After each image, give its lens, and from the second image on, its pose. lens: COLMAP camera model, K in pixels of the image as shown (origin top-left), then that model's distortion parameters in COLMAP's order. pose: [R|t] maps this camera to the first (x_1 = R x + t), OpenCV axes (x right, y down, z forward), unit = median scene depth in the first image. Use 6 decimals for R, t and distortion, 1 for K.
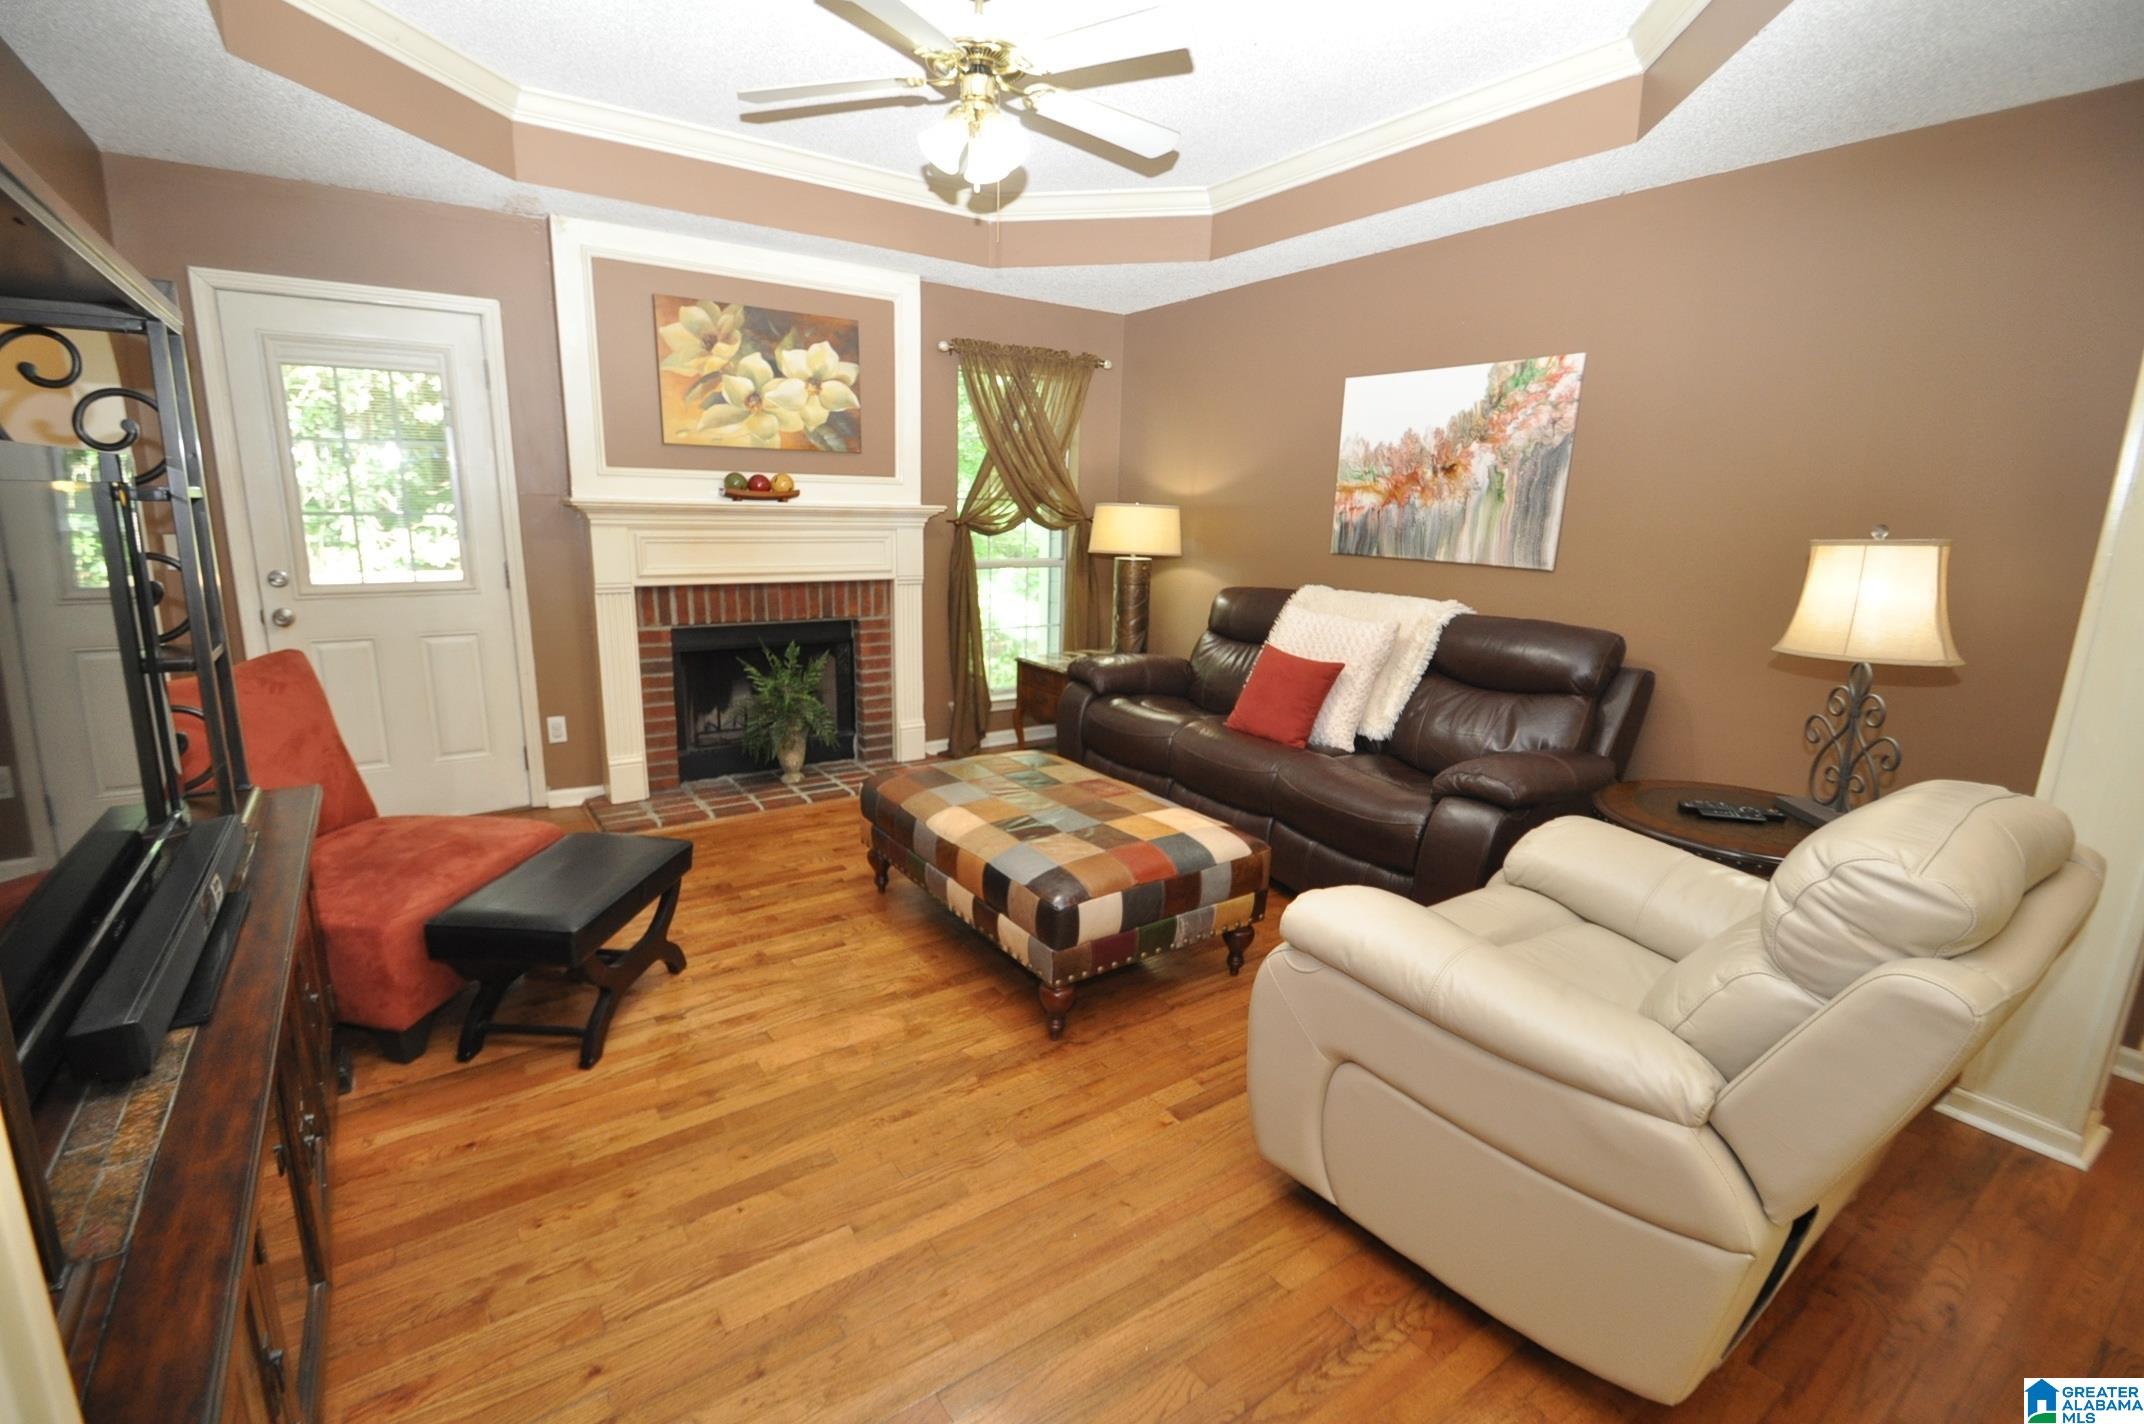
lens RADIAL K [[943.9, 0, 1059.1], [0, 943.9, 702.9], [0, 0, 1]] dist [-0.000952, -0.000163]
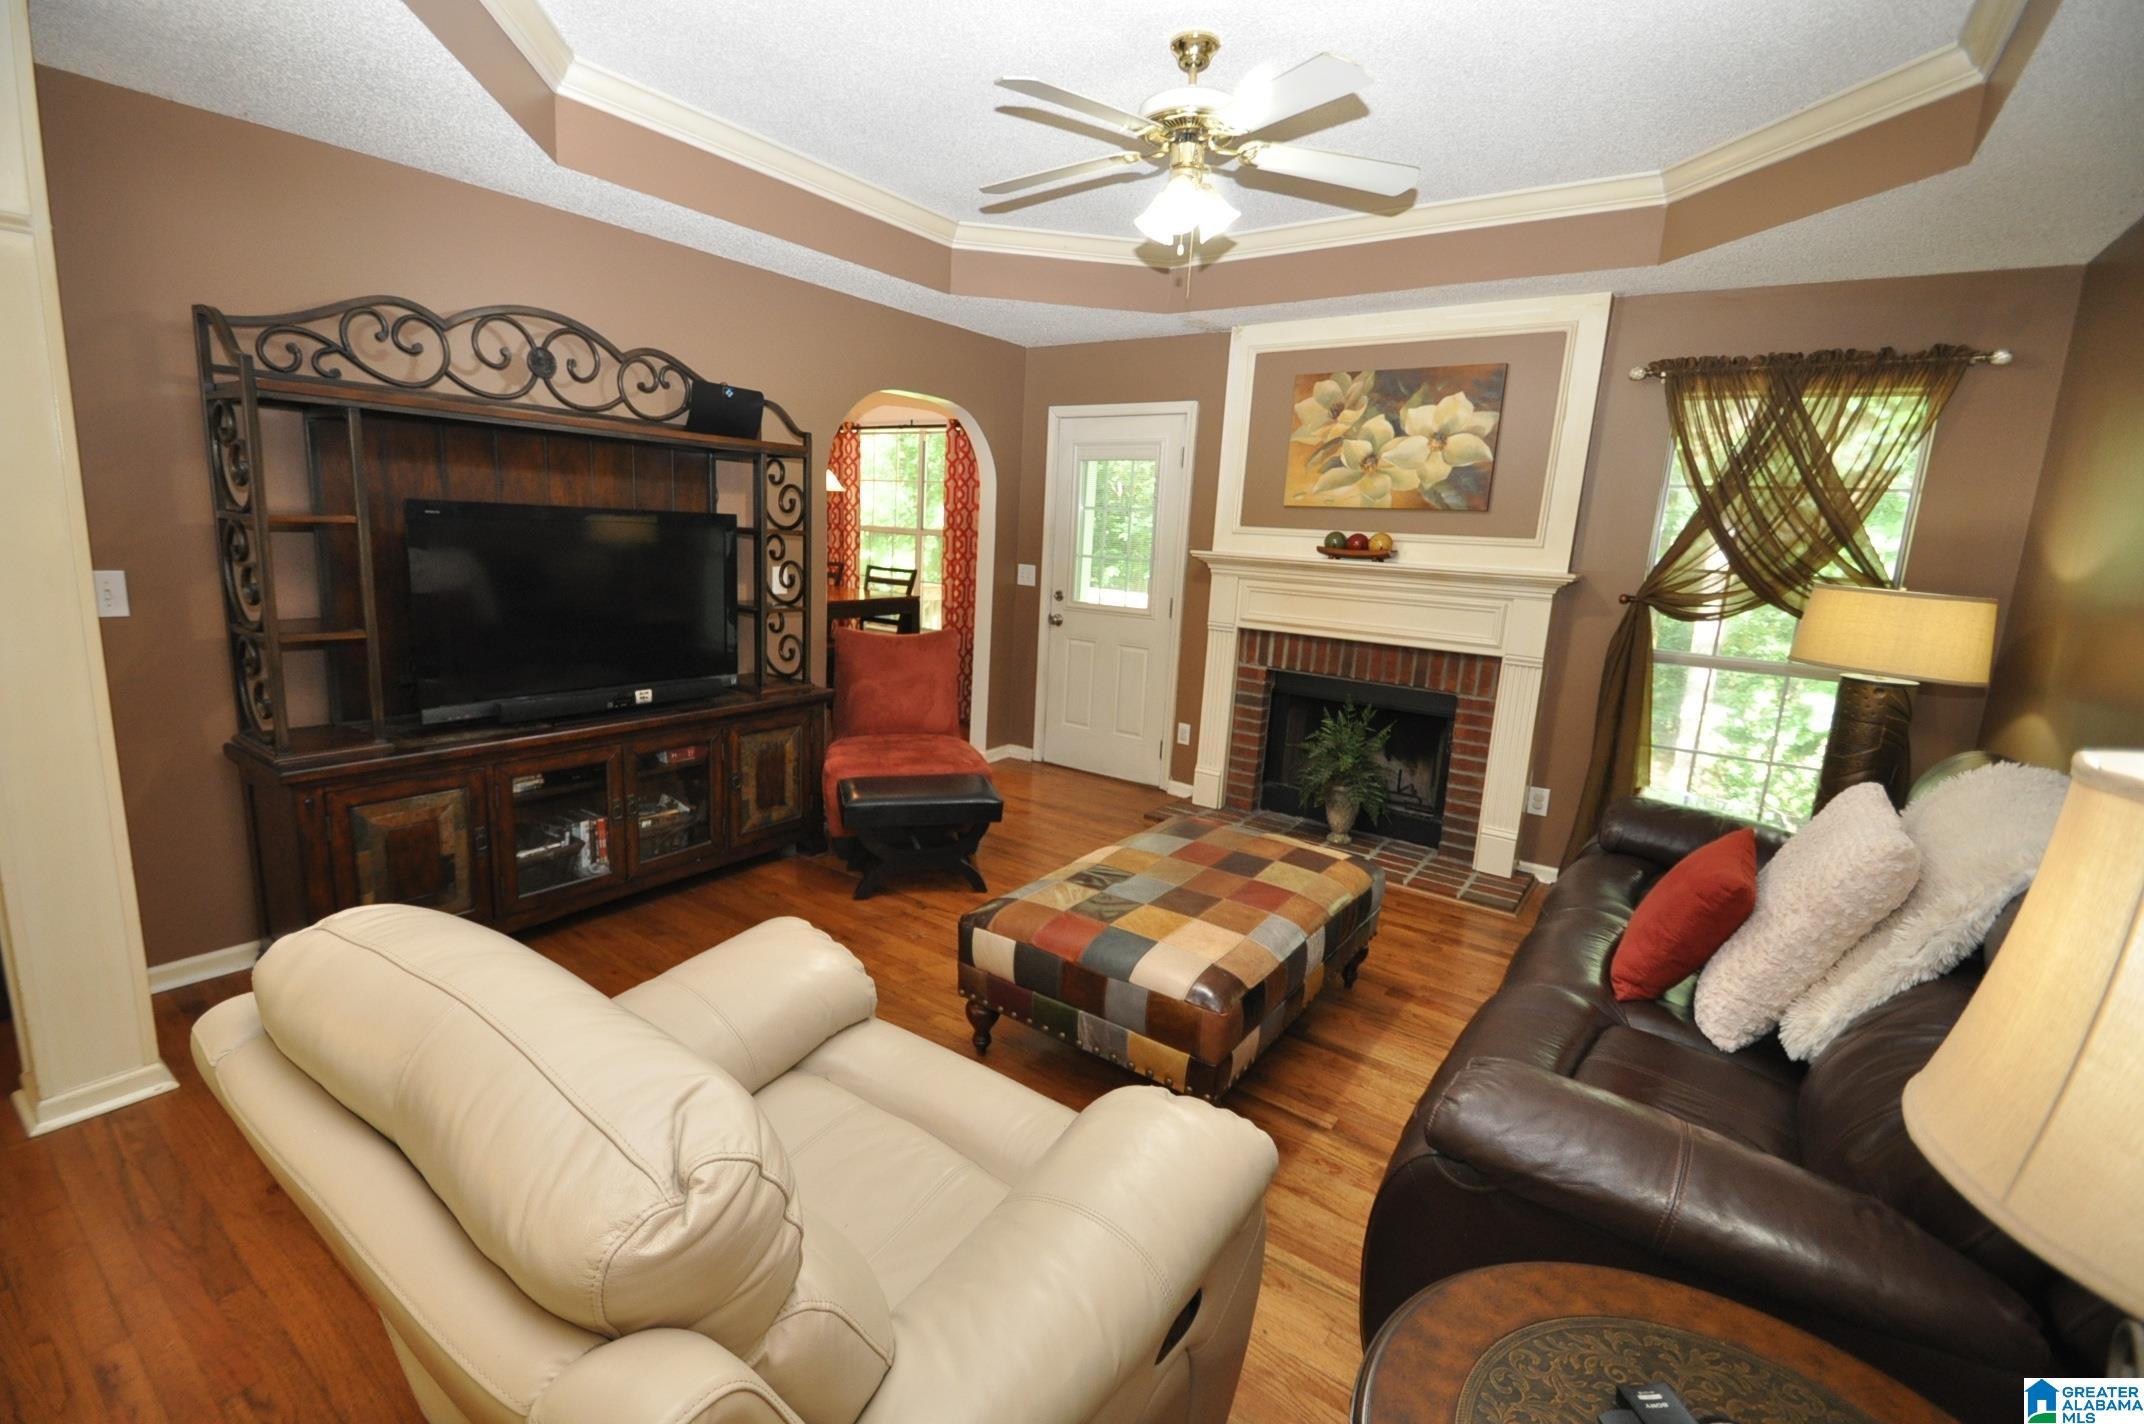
lens RADIAL K [[943.9, 0, 1059.1], [0, 943.9, 702.9], [0, 0, 1]] dist [-0.000952, -0.000163]
pose [[0.323252, 0.163746, -0.932038, 0.551494], [-0.240403, 0.966813, 0.086479, -0.076740], [0.915268, 0.196110, 0.351890, 0.385861]]
